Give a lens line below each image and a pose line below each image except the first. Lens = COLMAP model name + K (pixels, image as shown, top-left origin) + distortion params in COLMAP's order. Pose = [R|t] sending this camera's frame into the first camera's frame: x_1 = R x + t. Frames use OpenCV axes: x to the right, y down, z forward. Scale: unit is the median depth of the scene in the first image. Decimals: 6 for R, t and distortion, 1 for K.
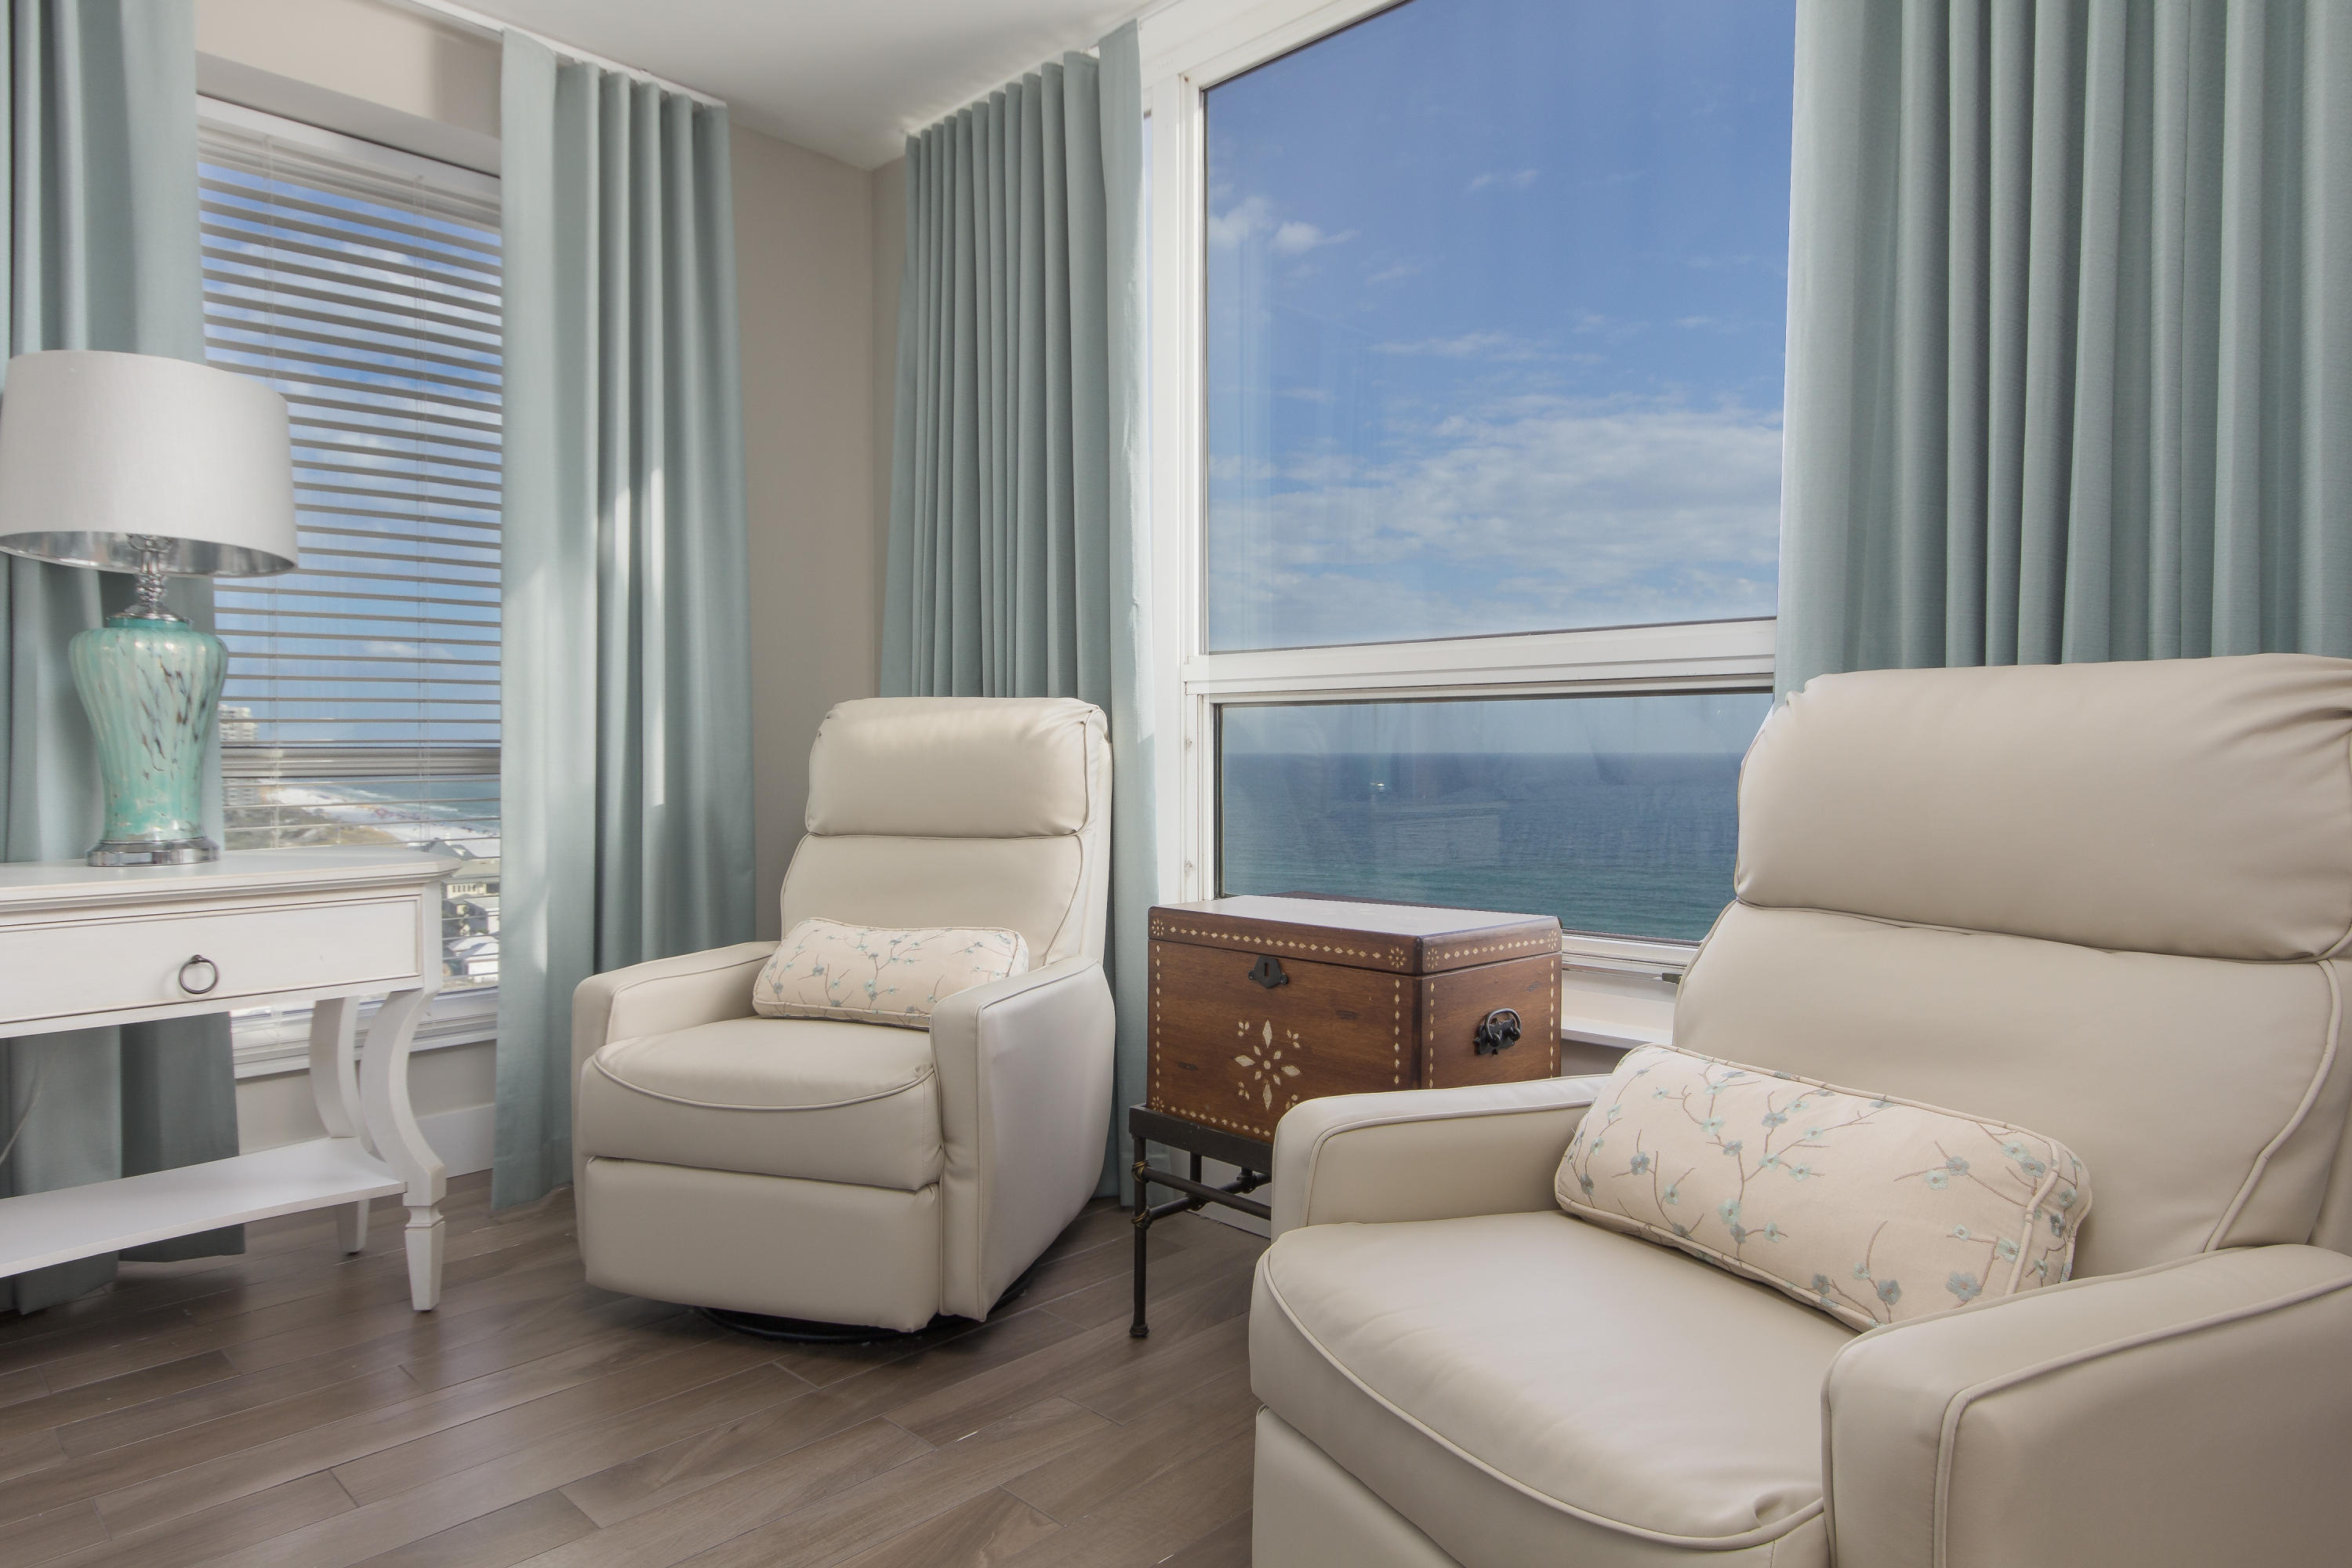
lens RADIAL K [[1341.4, 0, 1177.8], [0, 1341.4, 771.1], [0, 0, 1]] dist [-0.006881, -0.001070]
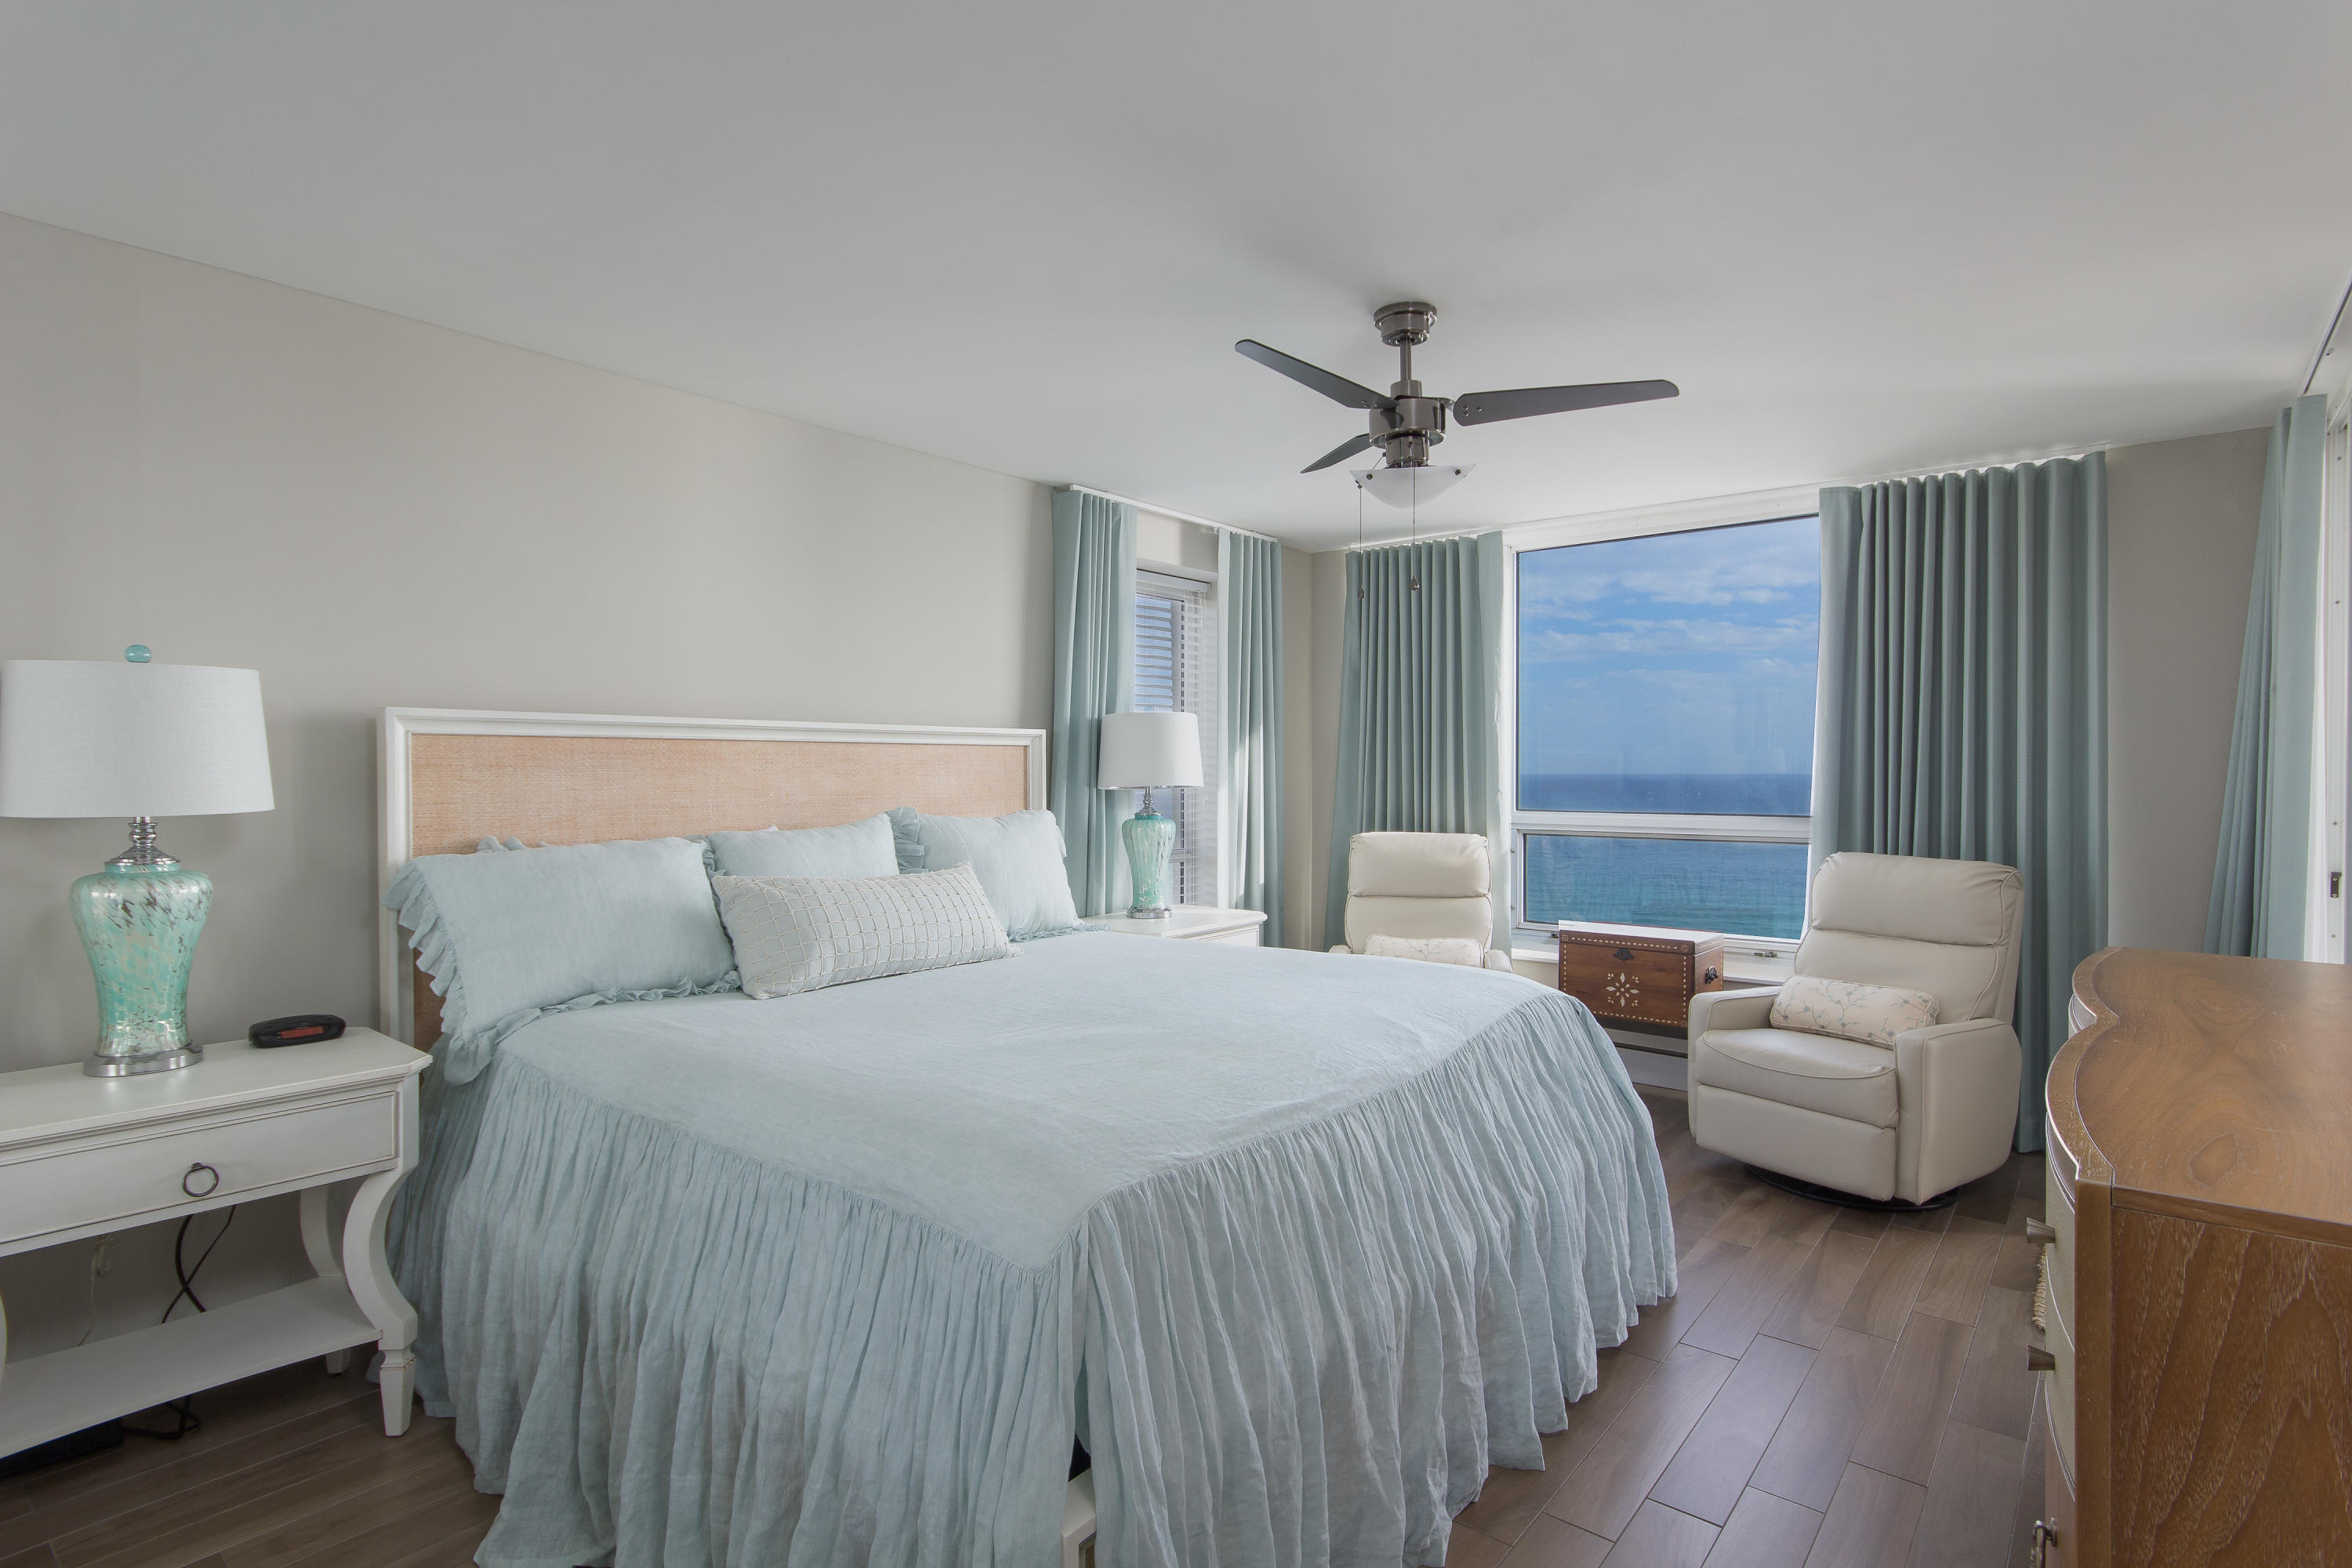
lens RADIAL K [[1185.3, 0, 1172.7], [0, 1185.3, 783.7], [0, 0, 1]] dist [0.003395, 0.000391]
pose [[0.990083, 0.012046, 0.139963, -1.242095], [-0.011692, 0.999926, -0.003346, -0.185330], [-0.139993, 0.001676, 0.990151, -1.304335]]
